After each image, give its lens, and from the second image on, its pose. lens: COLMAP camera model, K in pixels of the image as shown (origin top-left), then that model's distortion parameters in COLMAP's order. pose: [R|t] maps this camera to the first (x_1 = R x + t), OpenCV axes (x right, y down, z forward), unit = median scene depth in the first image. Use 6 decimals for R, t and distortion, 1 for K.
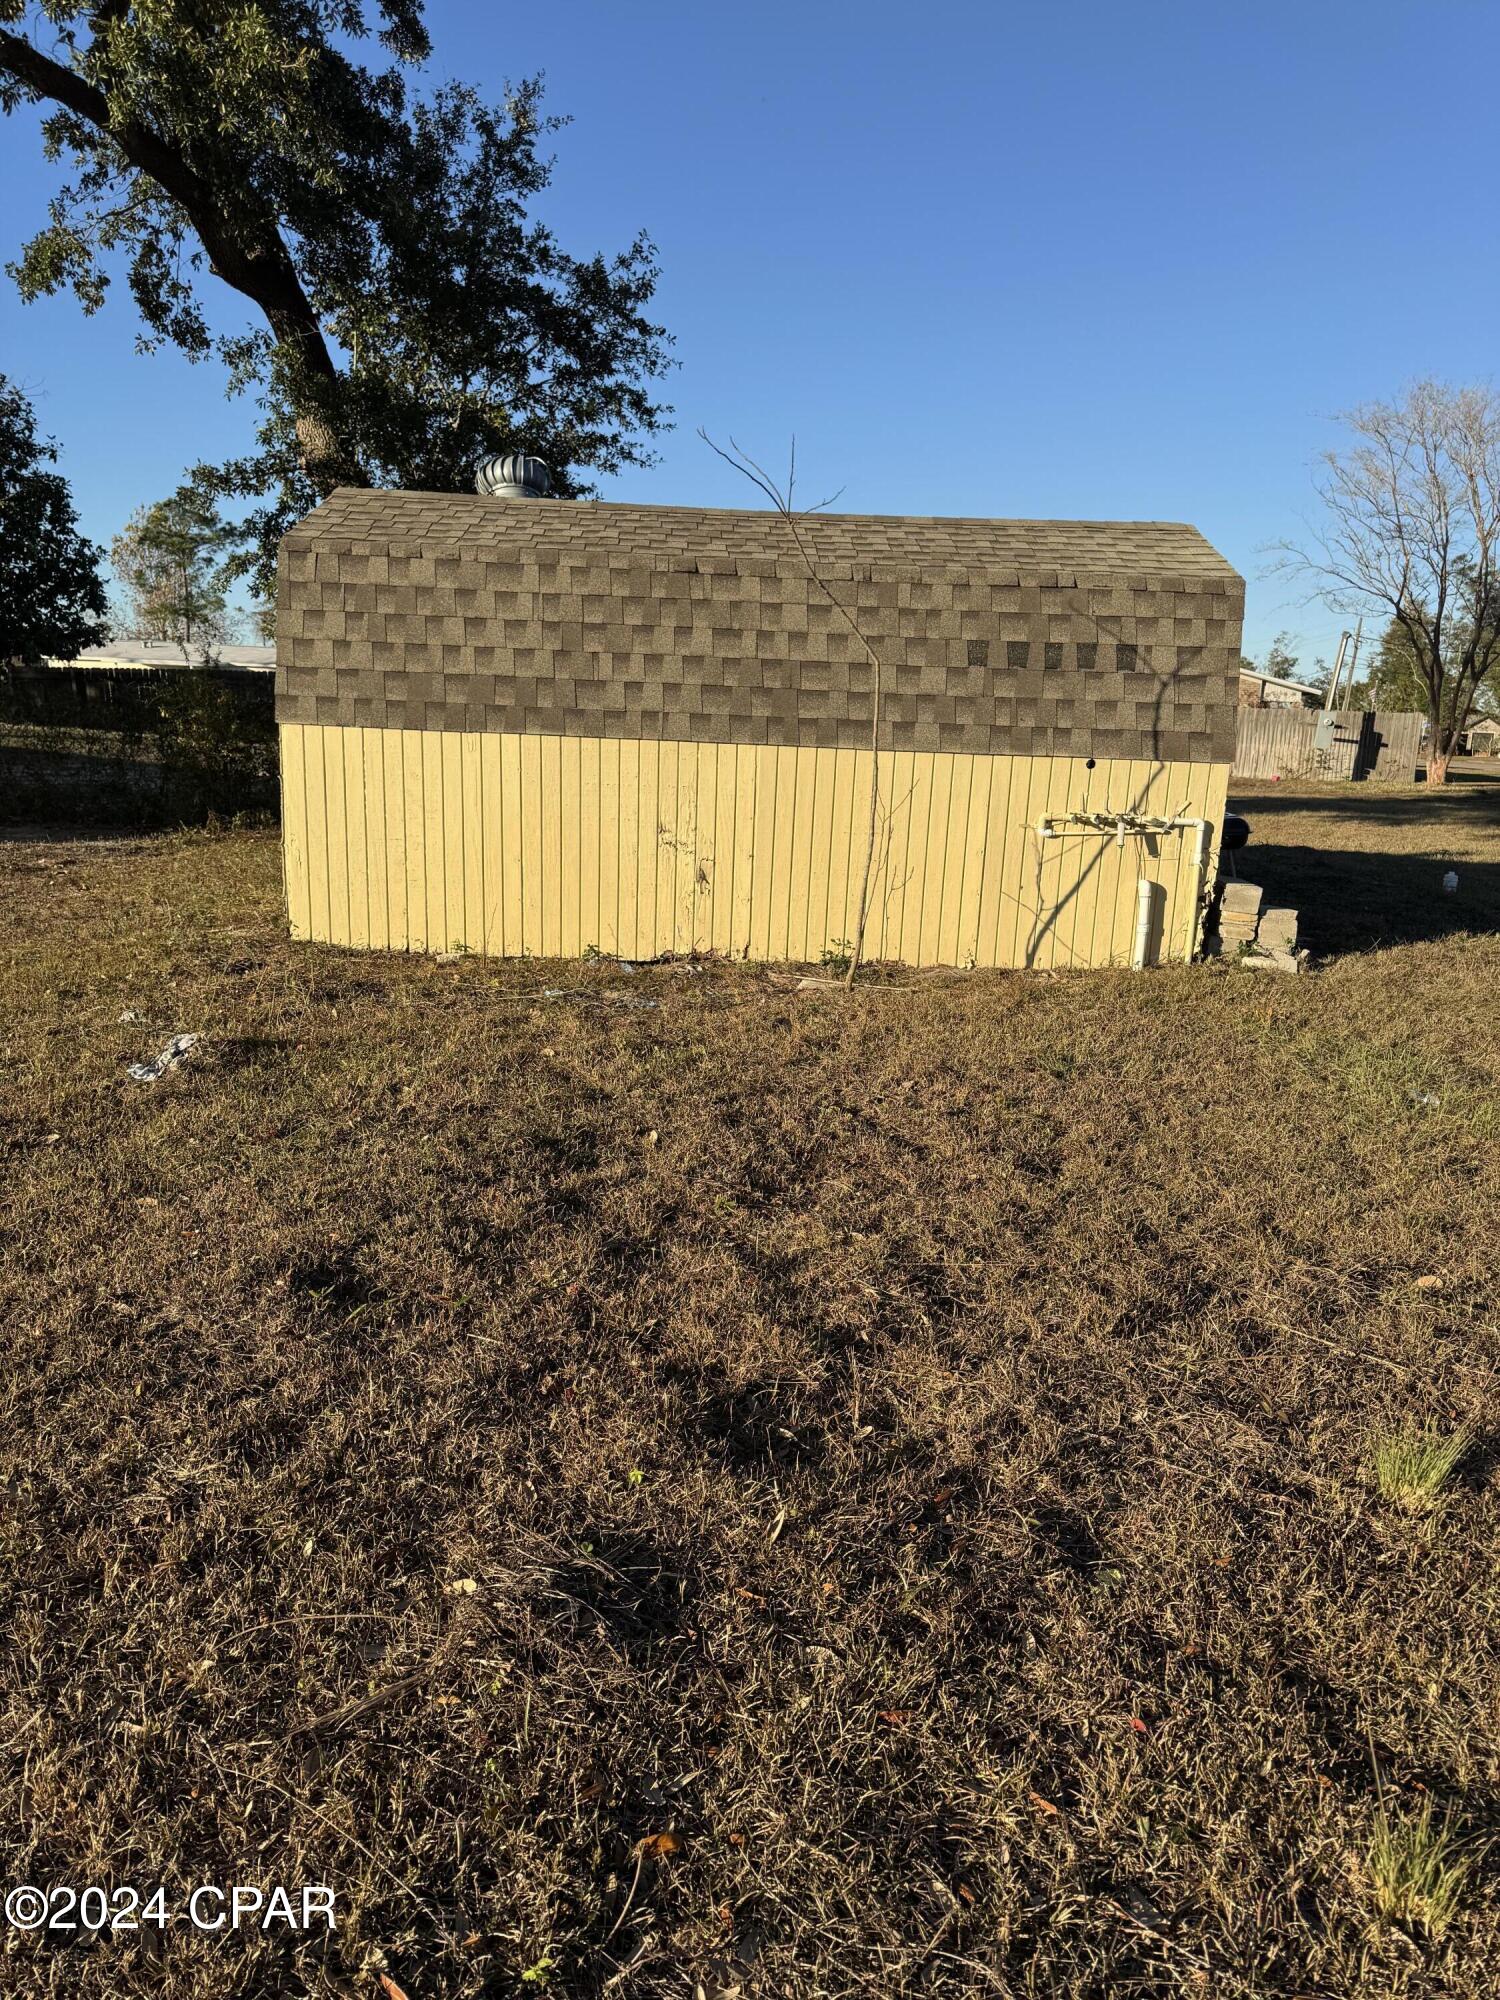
lens RADIAL K [[1414.7, 0, 748.3], [0, 1414.7, 1003.1], [0, 0, 1]] dist [0.028851, -0.035717]
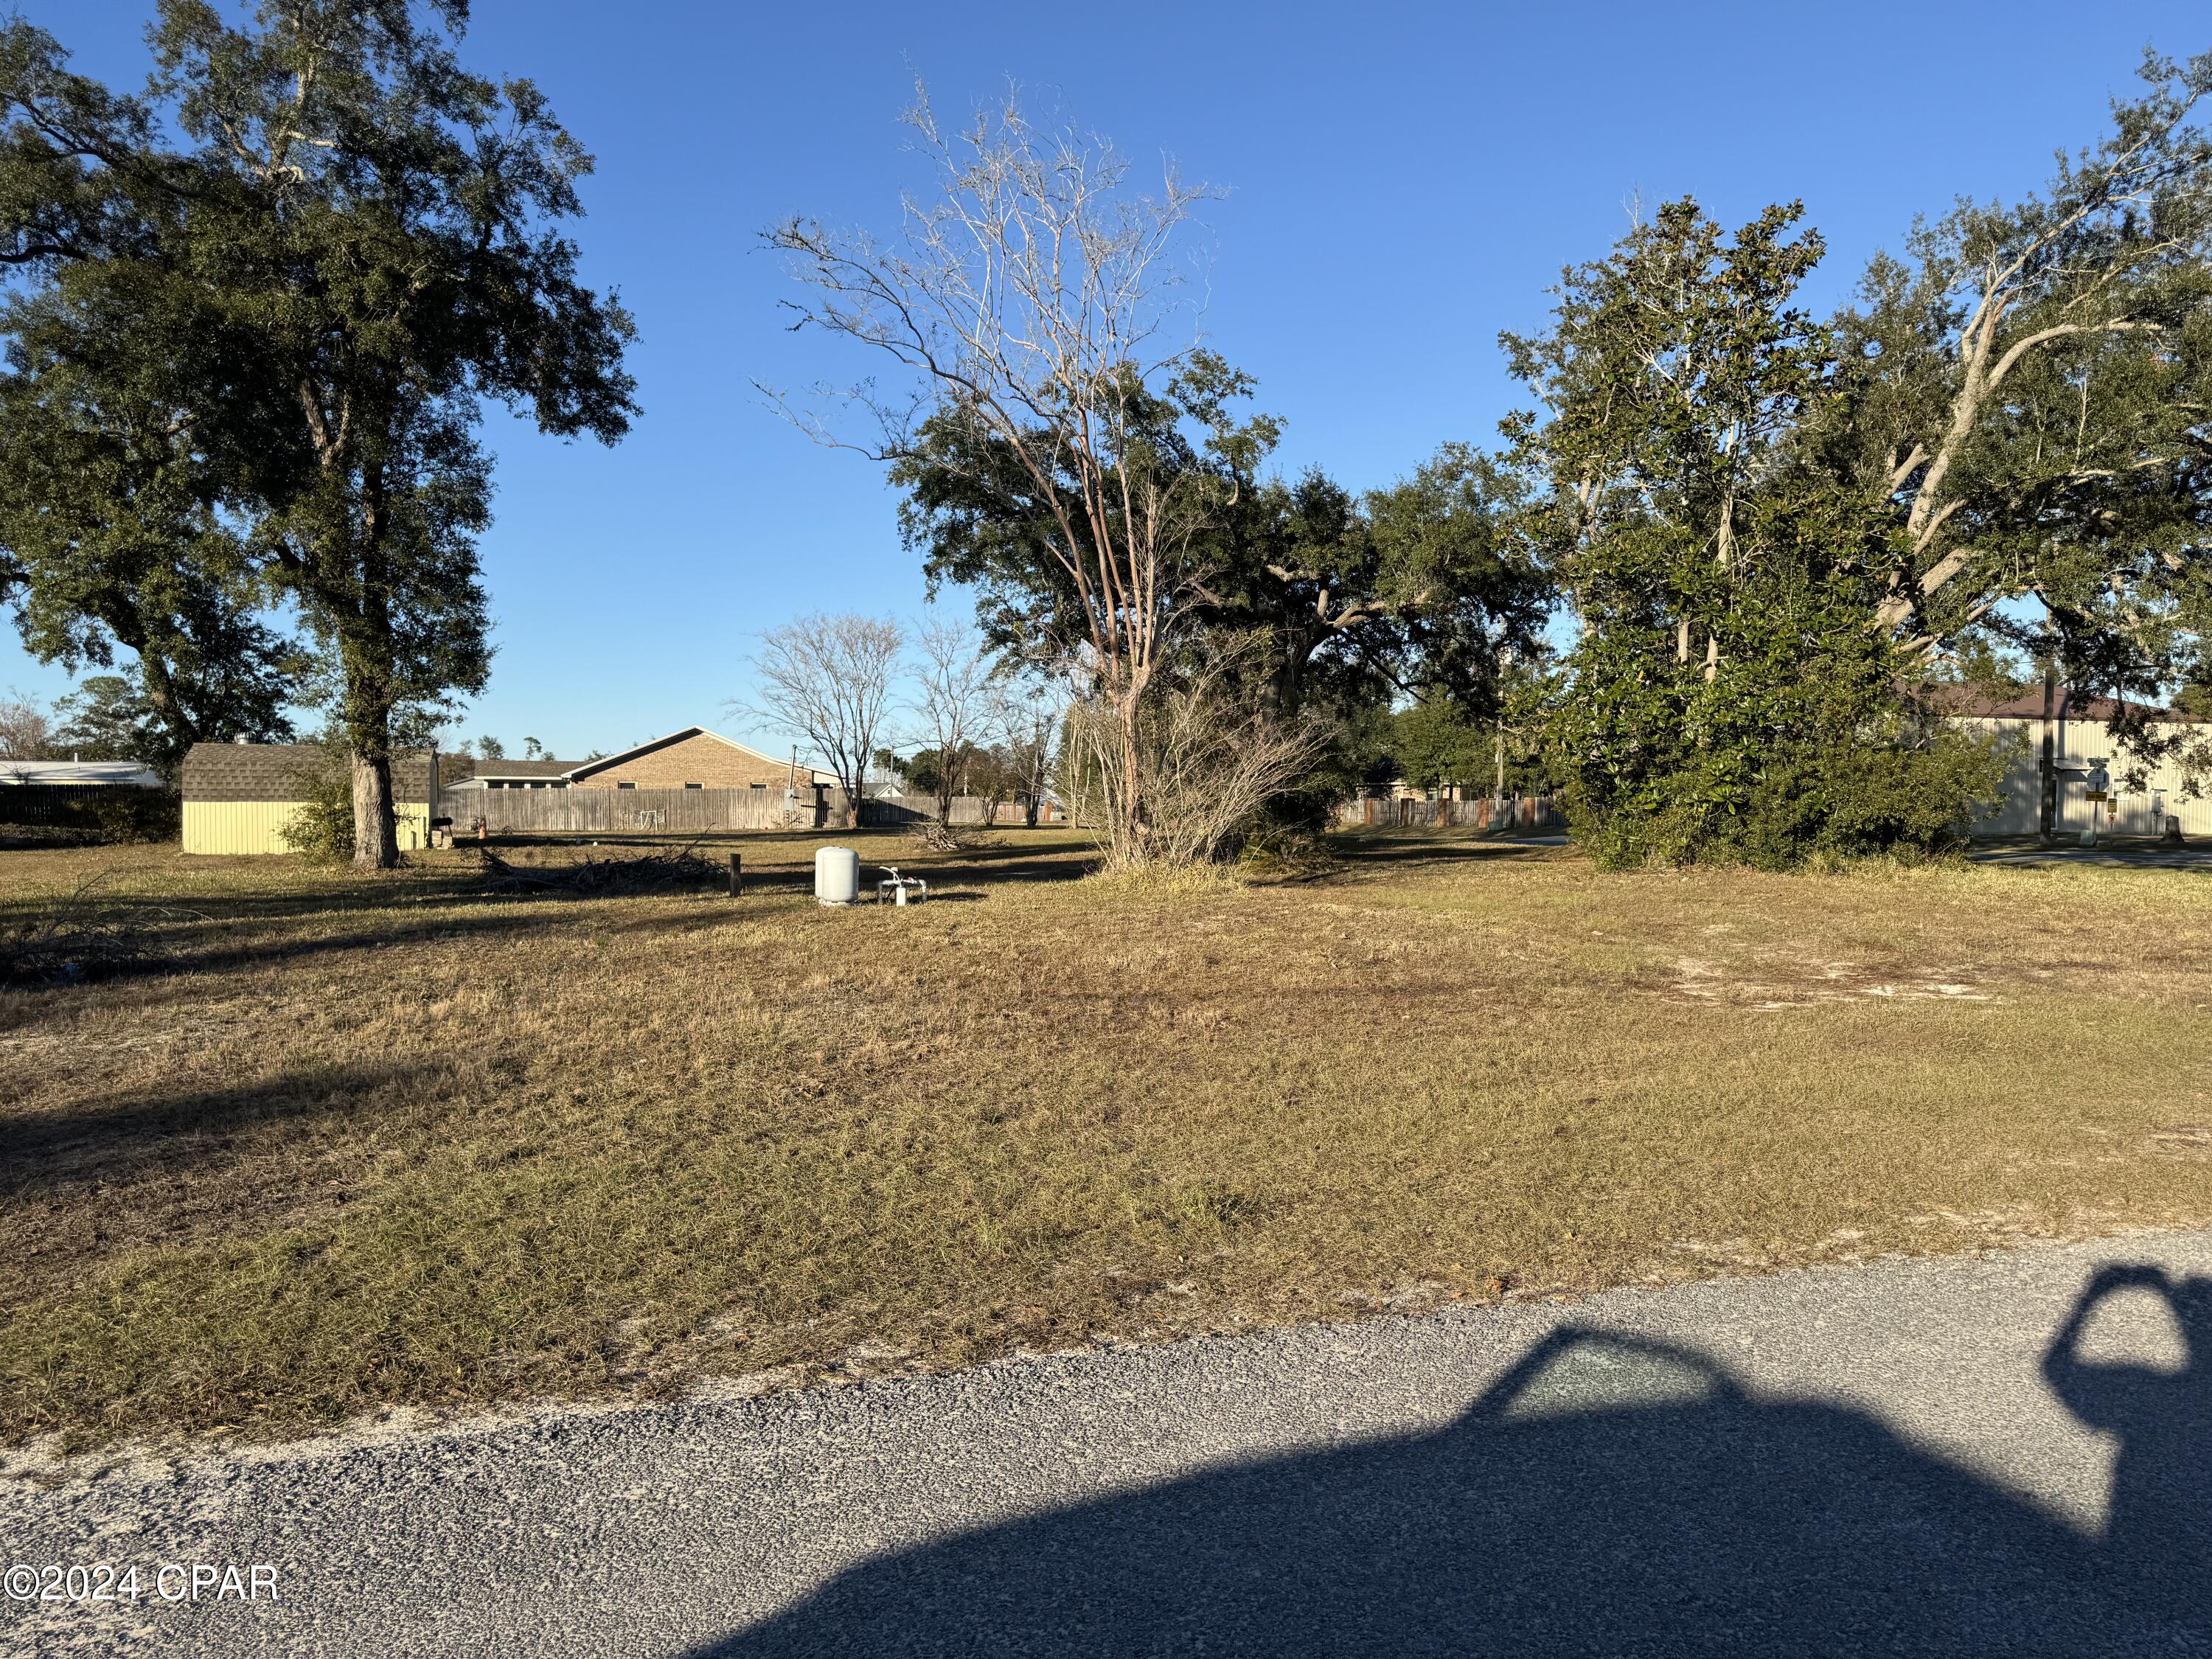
lens RADIAL K [[1556.1, 0, 1151.6], [0, 1556.1, 829.9], [0, 0, 1]] dist [0.074536, -0.111764]
pose [[0.935429, -0.035721, 0.351705, 0.630865], [0.096713, 0.982786, -0.157410, 0.796072], [-0.340028, 0.181260, 0.922781, -3.786305]]
